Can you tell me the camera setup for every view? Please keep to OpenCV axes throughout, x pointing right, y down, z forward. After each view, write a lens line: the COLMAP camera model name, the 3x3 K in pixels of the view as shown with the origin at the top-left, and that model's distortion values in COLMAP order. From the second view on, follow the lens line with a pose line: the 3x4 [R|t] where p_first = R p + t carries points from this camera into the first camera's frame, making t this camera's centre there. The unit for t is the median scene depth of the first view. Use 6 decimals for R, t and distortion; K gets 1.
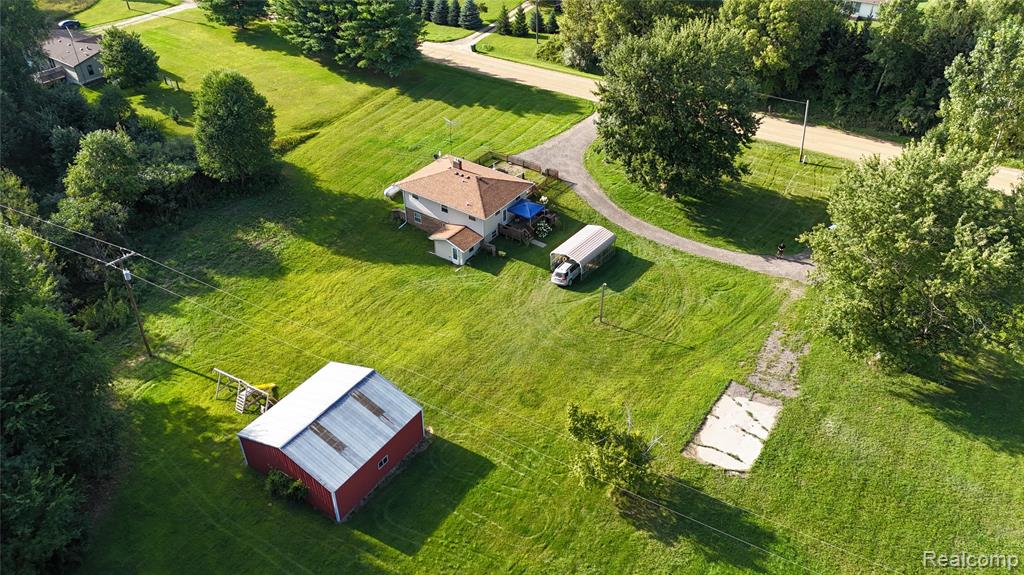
lens RADIAL K [[749.4, 0, 512.0], [0, 749.4, 287.5], [0, 0, 1]] dist [0.085911, -0.076349]
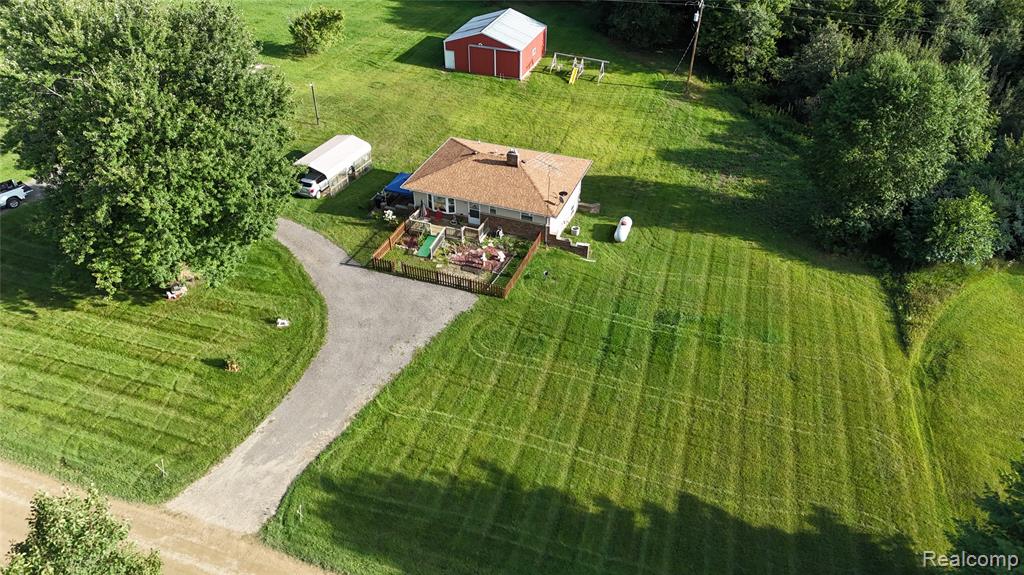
lens RADIAL K [[749.4, 0, 512.0], [0, 749.4, 287.5], [0, 0, 1]] dist [0.104796, -0.115003]
pose [[-0.970061, 0.142100, -0.196952, 0.081800], [-0.145296, 0.310259, 0.939483, -0.793691], [0.194606, 0.939972, -0.280323, 1.338088]]
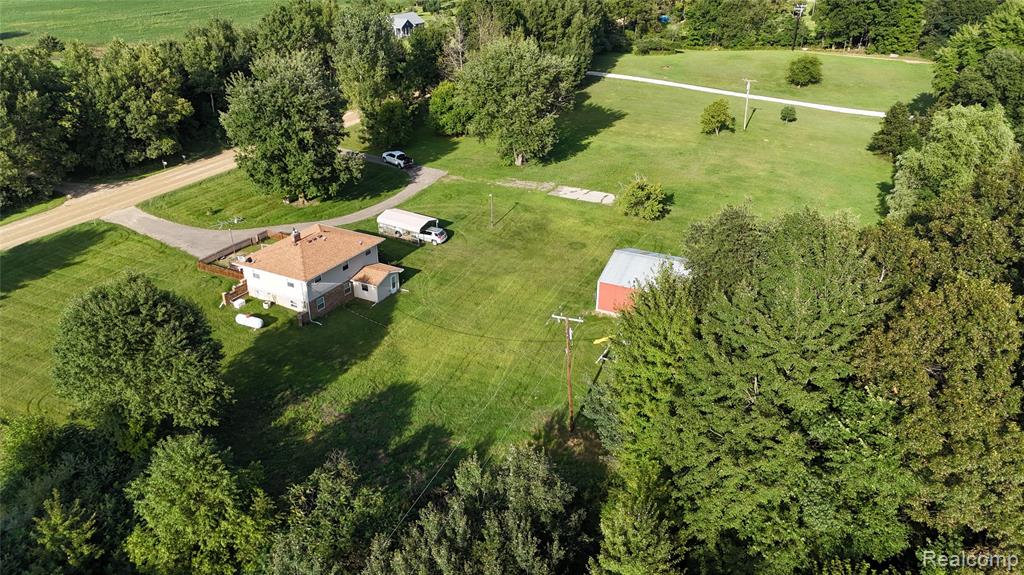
lens RADIAL K [[749.4, 0, 512.0], [0, 749.4, 287.5], [0, 0, 1]] dist [0.104796, -0.115003]
pose [[-0.115025, -0.433511, 0.893777, -0.987938], [0.583938, 0.698368, 0.413881, -0.360081], [-0.803608, 0.569517, 0.172814, 0.678995]]
